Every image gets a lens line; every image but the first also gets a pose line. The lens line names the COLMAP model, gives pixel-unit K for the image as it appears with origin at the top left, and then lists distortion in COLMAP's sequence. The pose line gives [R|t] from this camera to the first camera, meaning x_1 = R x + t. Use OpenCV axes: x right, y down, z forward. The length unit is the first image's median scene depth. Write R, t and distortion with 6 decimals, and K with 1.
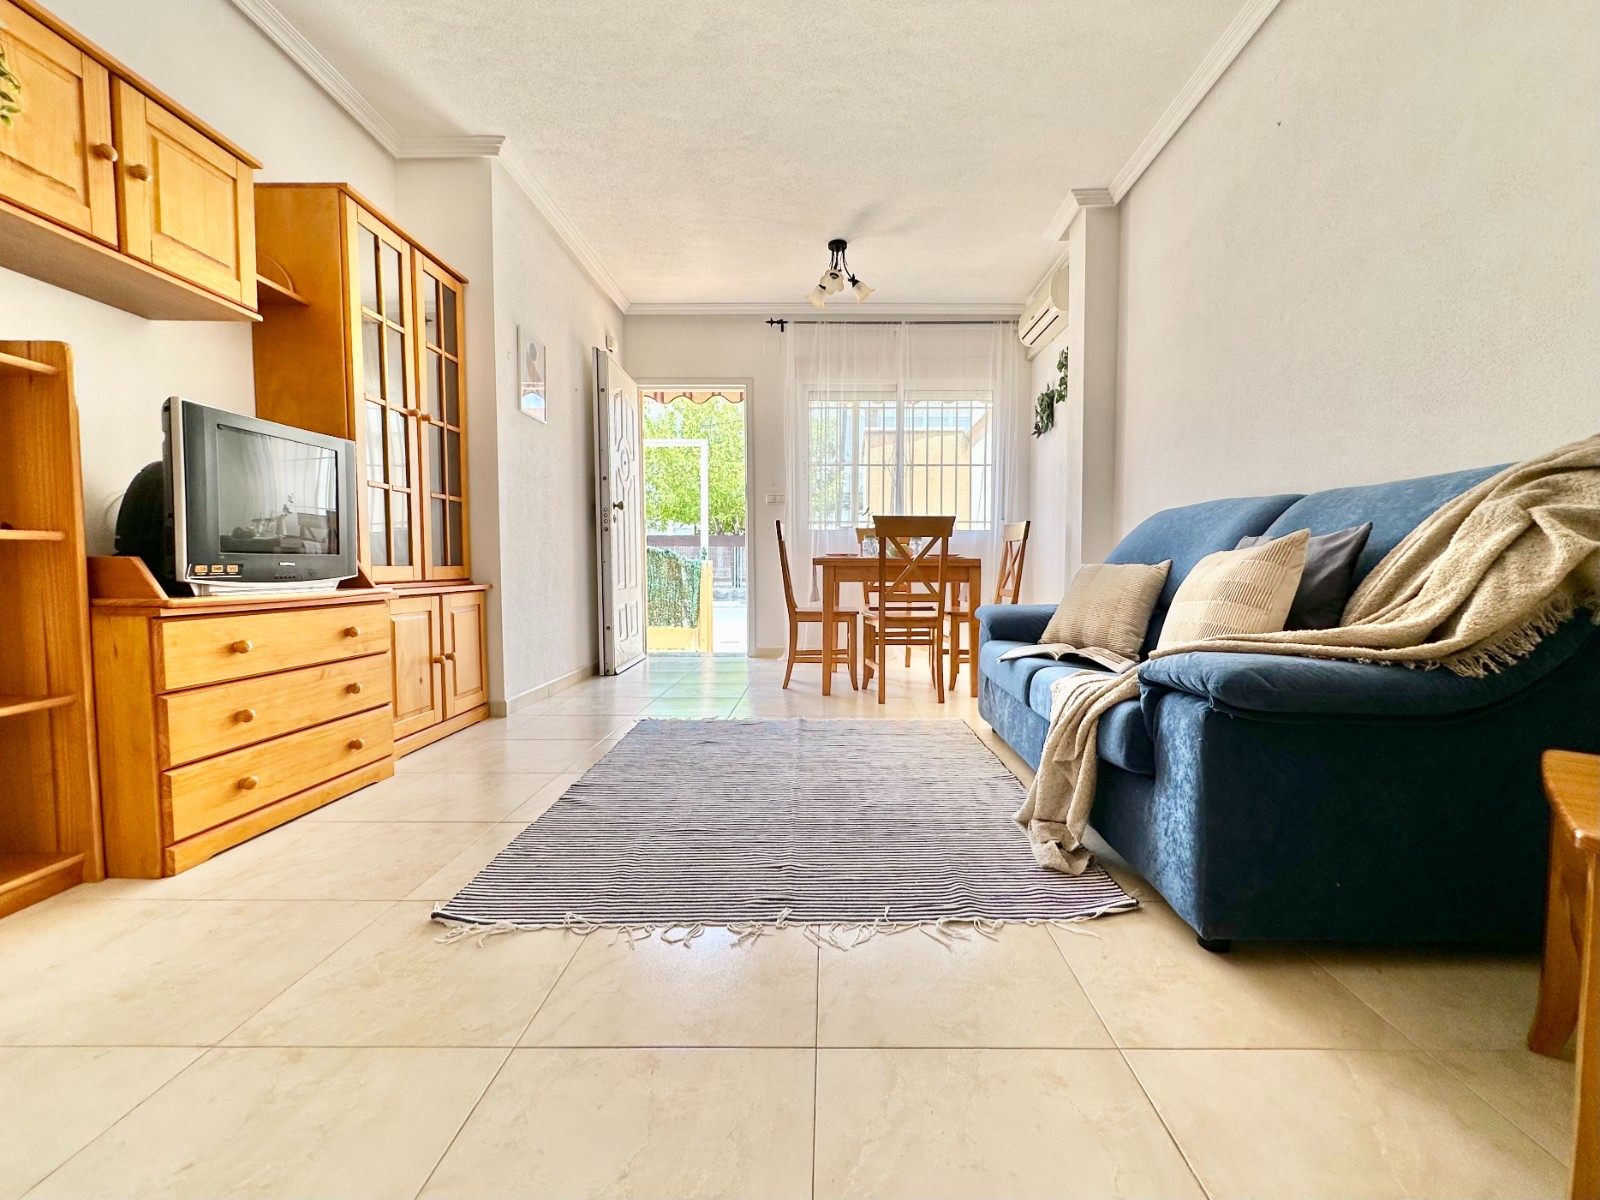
lens RADIAL K [[682.7, 0, 808.8], [0, 682.7, 600.1], [0, 0, 1]] dist [0.000281, 0.000024]
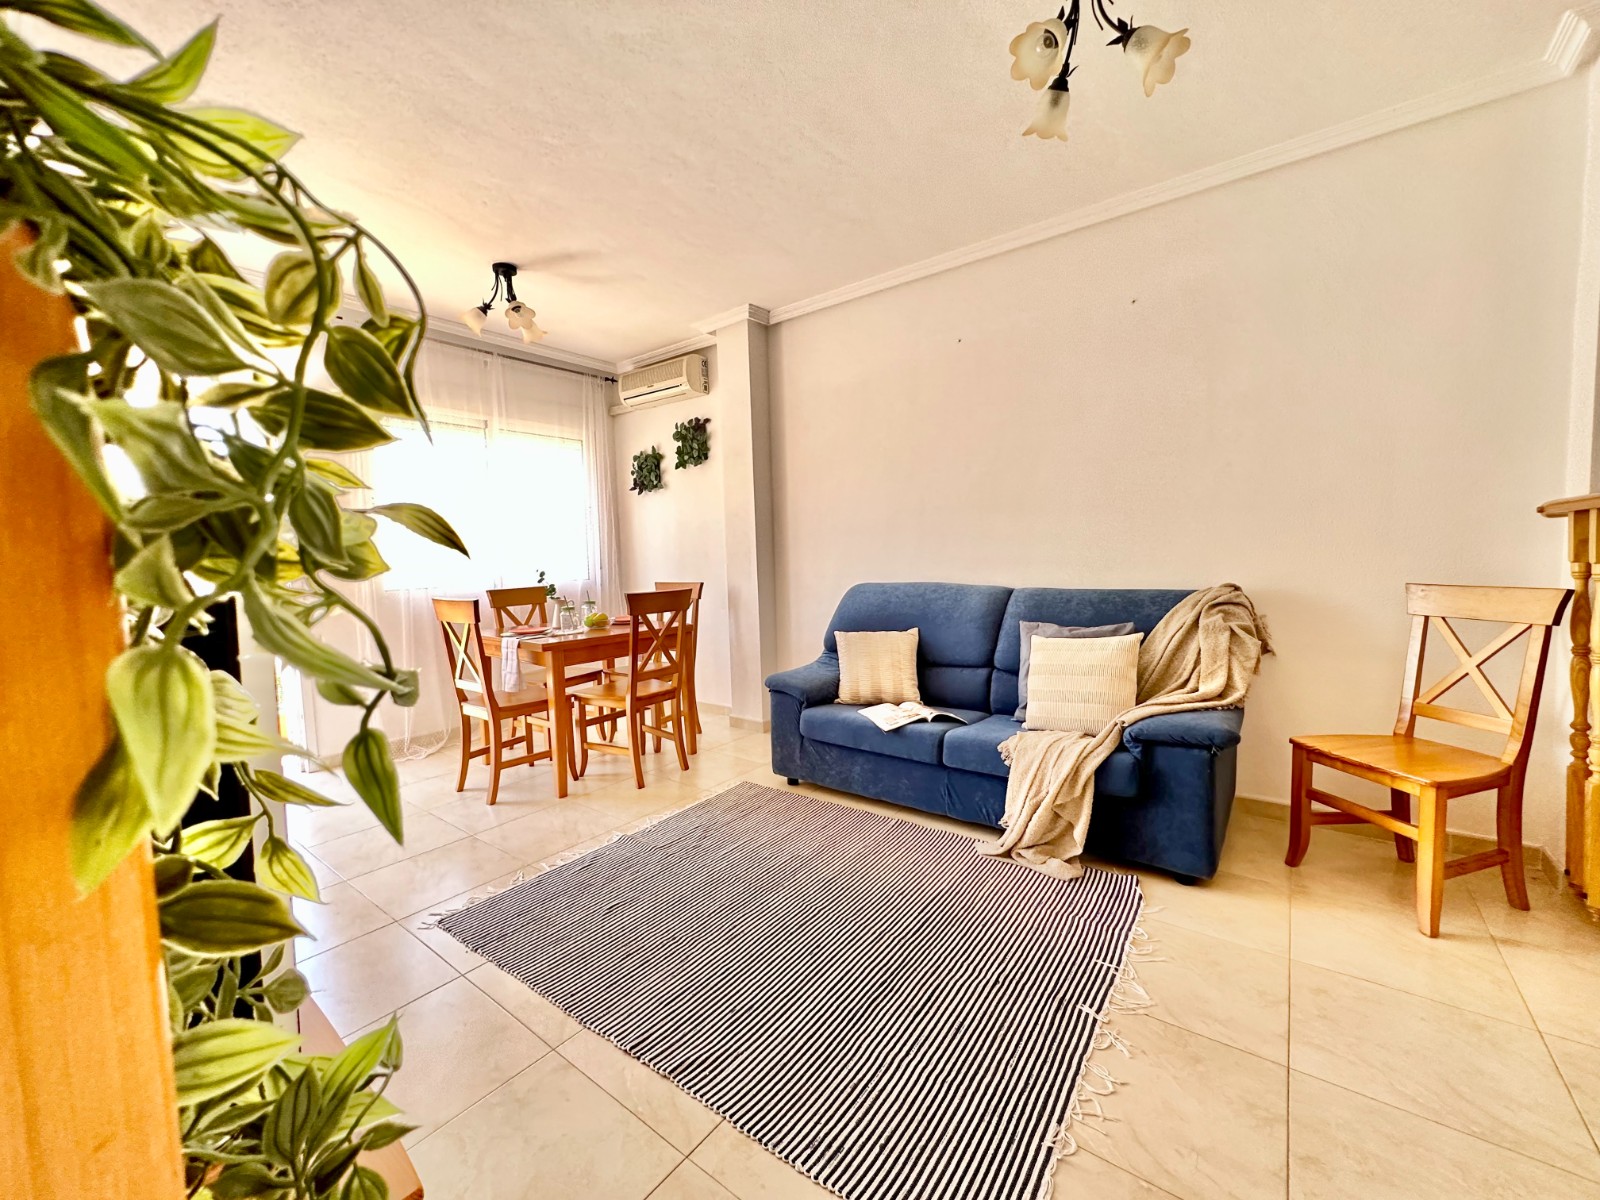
lens RADIAL K [[640.9, 0, 805.4], [0, 640.9, 600.6], [0, 0, 1]] dist [-0.000070, 0.000290]
pose [[0.603018, -0.071353, 0.794530, -0.428432], [0.071315, 0.996826, 0.035394, -0.118156], [-0.794534, 0.035319, 0.606192, 0.255105]]
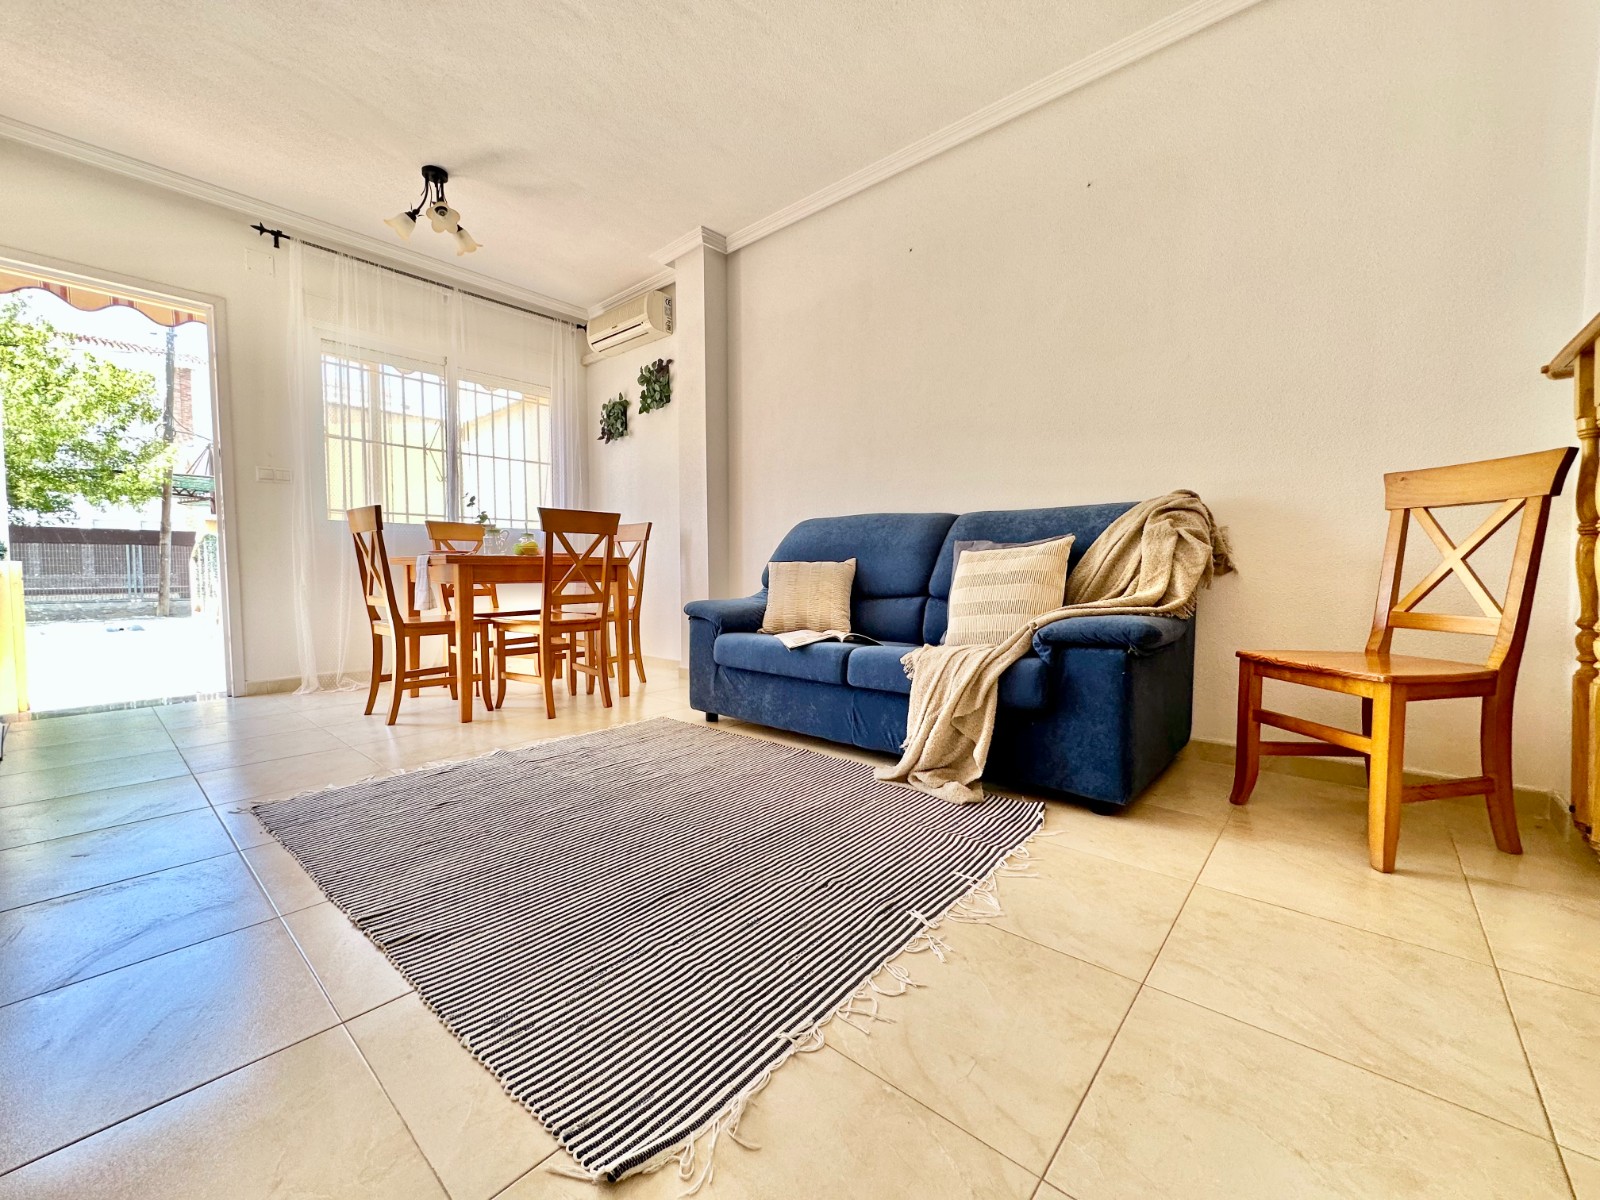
lens RADIAL K [[643.3, 0, 799.1], [0, 643.3, 596.8], [0, 0, 1]] dist [0.000034, -0.000013]
pose [[0.651825, -0.036840, 0.757474, -0.302476], [0.042546, 0.999023, 0.011975, -0.003743], [-0.757175, 0.024422, 0.652756, 0.193390]]
